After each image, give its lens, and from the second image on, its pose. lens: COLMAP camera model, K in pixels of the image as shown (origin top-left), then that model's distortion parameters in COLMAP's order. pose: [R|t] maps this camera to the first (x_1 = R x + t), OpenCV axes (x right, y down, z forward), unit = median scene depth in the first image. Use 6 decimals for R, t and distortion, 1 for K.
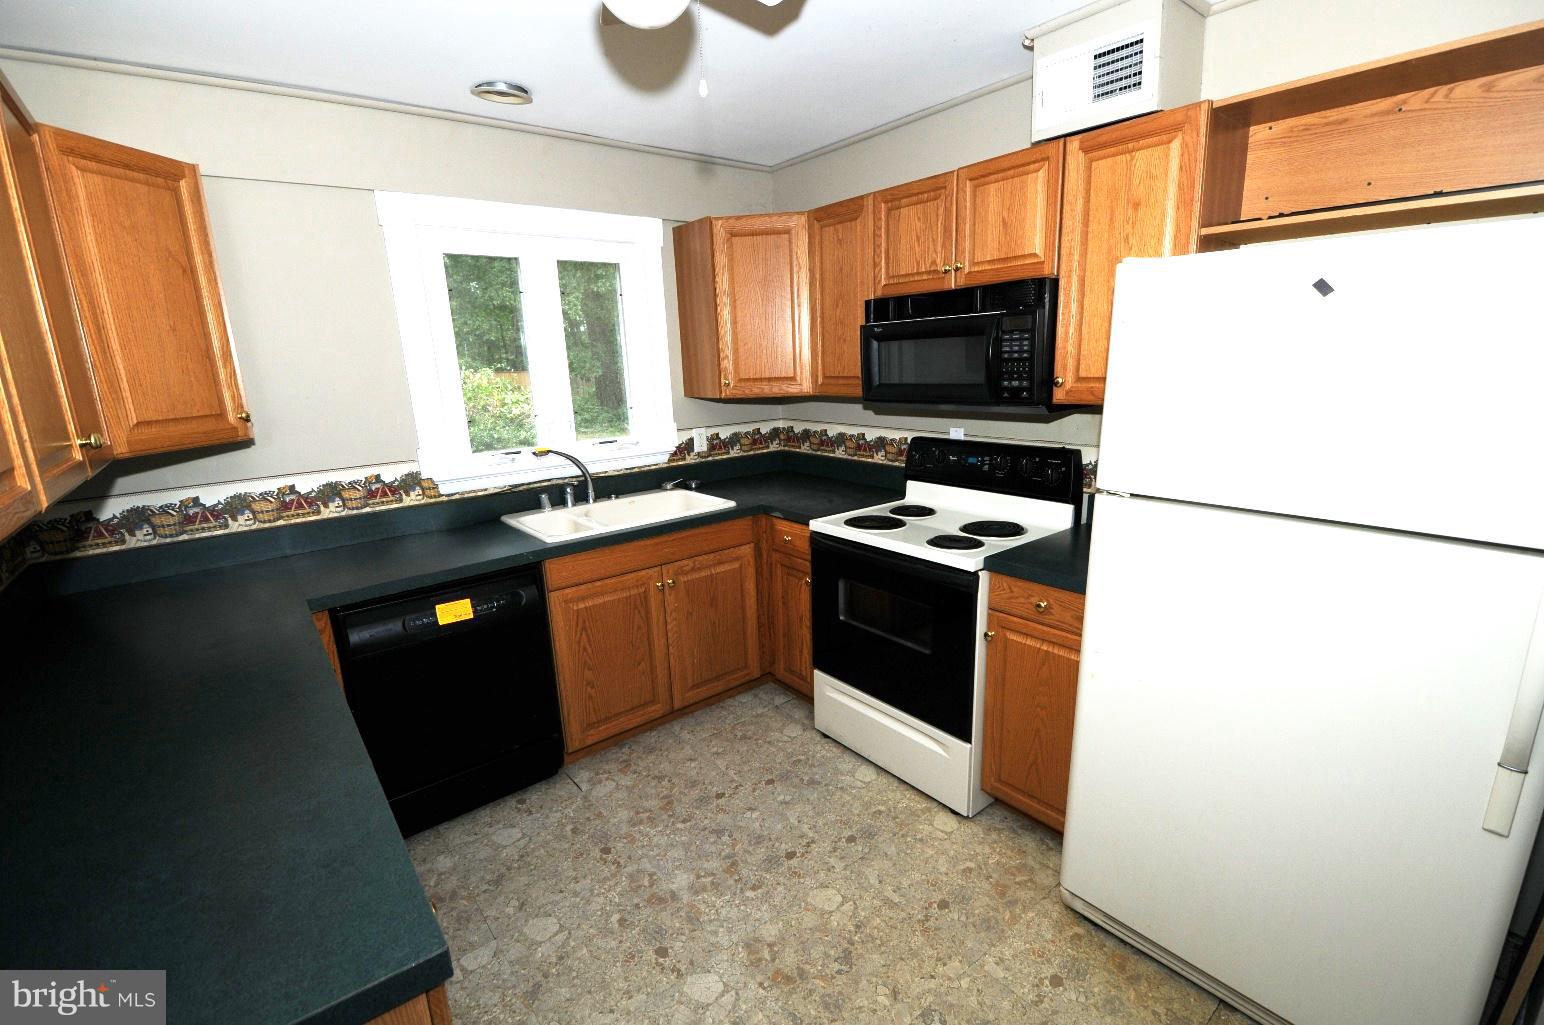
lens RADIAL K [[678.0, 0, 782.1], [0, 678.0, 521.6], [0, 0, 1]] dist [-0.003561, -0.010279]
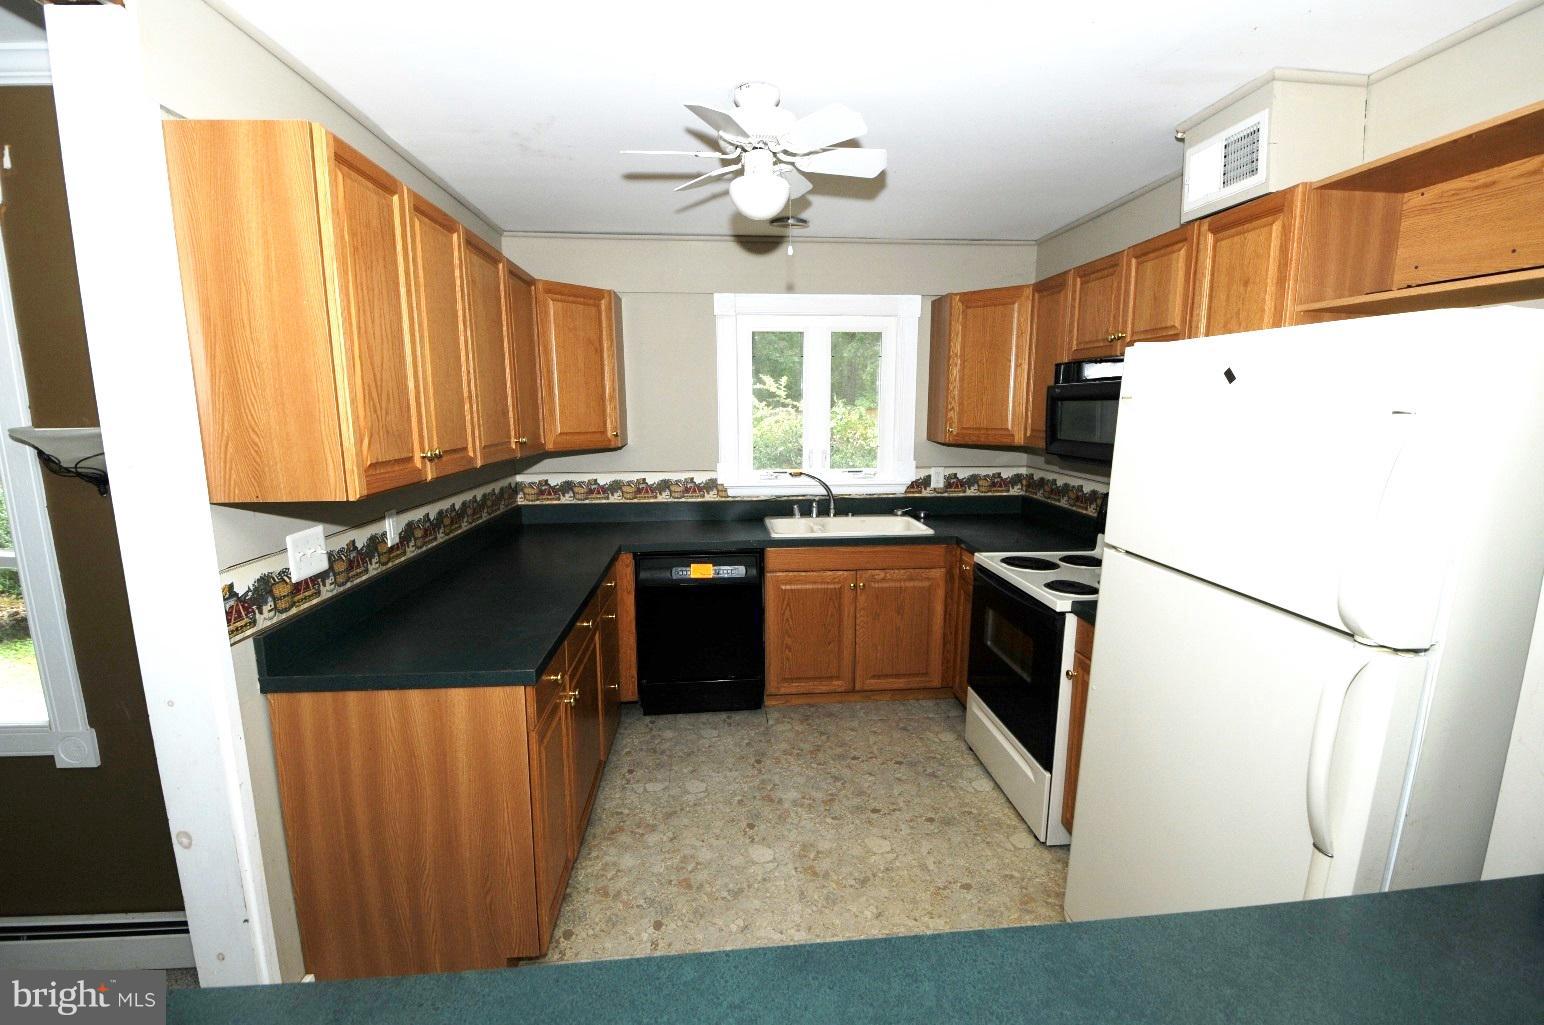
lens RADIAL K [[678.0, 0, 779.9], [0, 678.0, 522.1], [0, 0, 1]] dist [-0.003561, -0.010279]
pose [[0.828812, 0.130038, -0.544207, 0.455236], [-0.159560, 0.987163, -0.007123, 0.009201], [0.536295, 0.092737, 0.838921, -0.172690]]
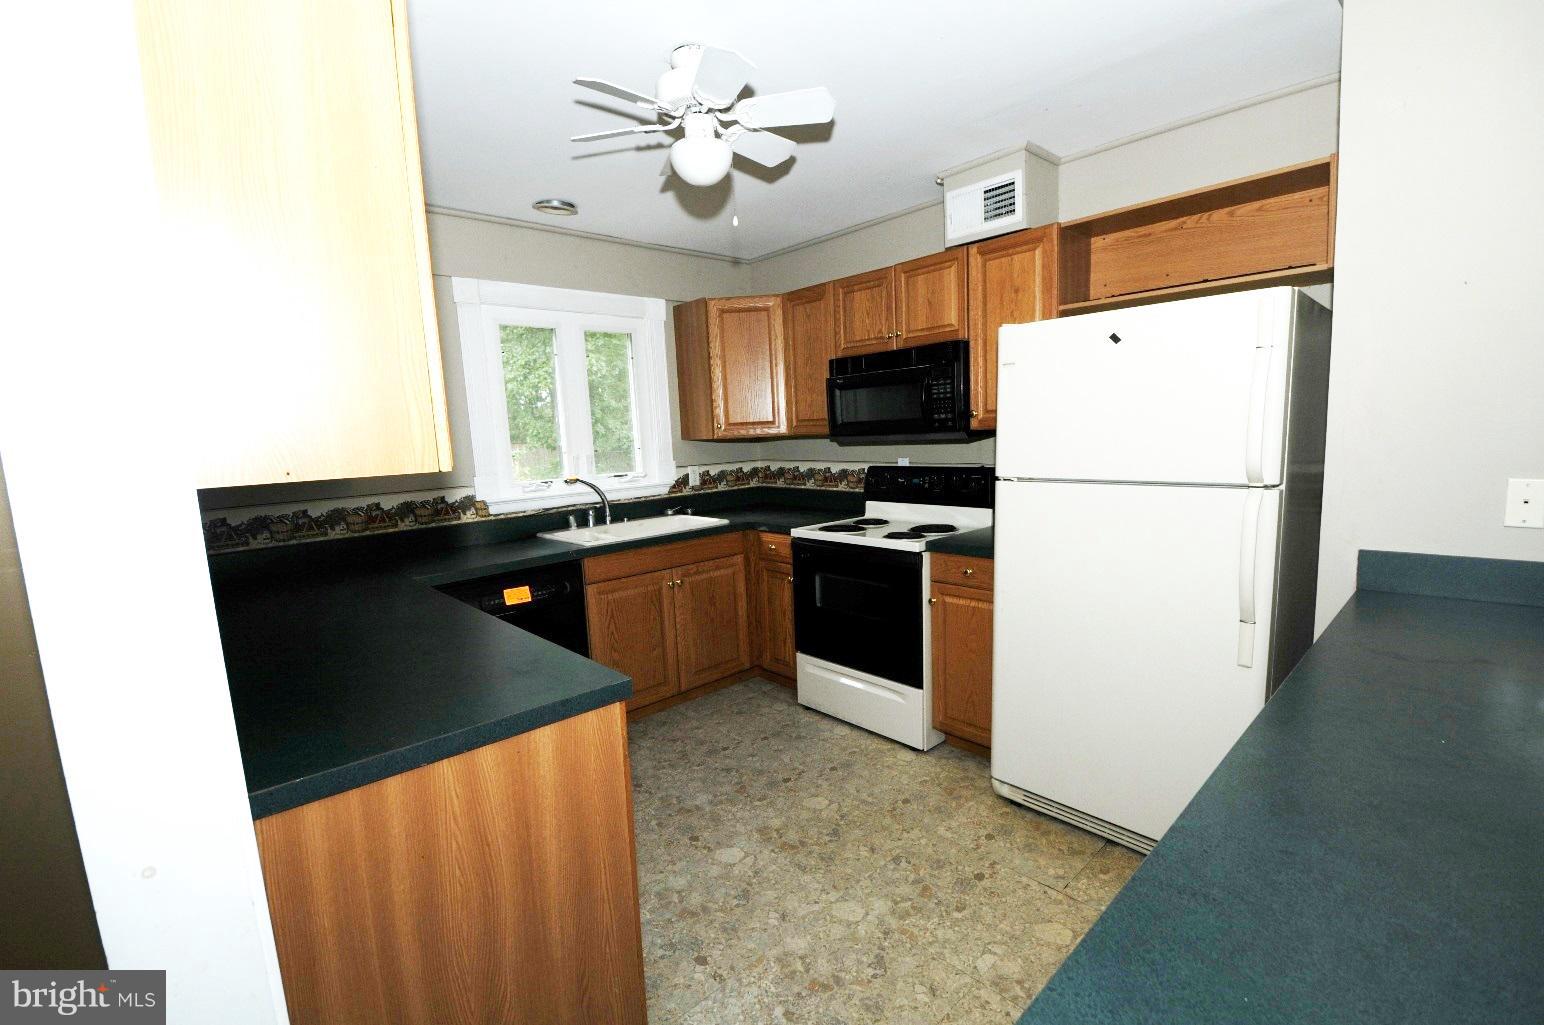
lens RADIAL K [[678.0, 0, 780.8], [0, 678.0, 522.9], [0, 0, 1]] dist [-0.003561, -0.010279]
pose [[0.997902, -0.017101, 0.062448, -0.067208], [0.023548, 0.994297, -0.104017, 0.139882], [-0.060313, 0.105270, 0.992613, -0.301308]]
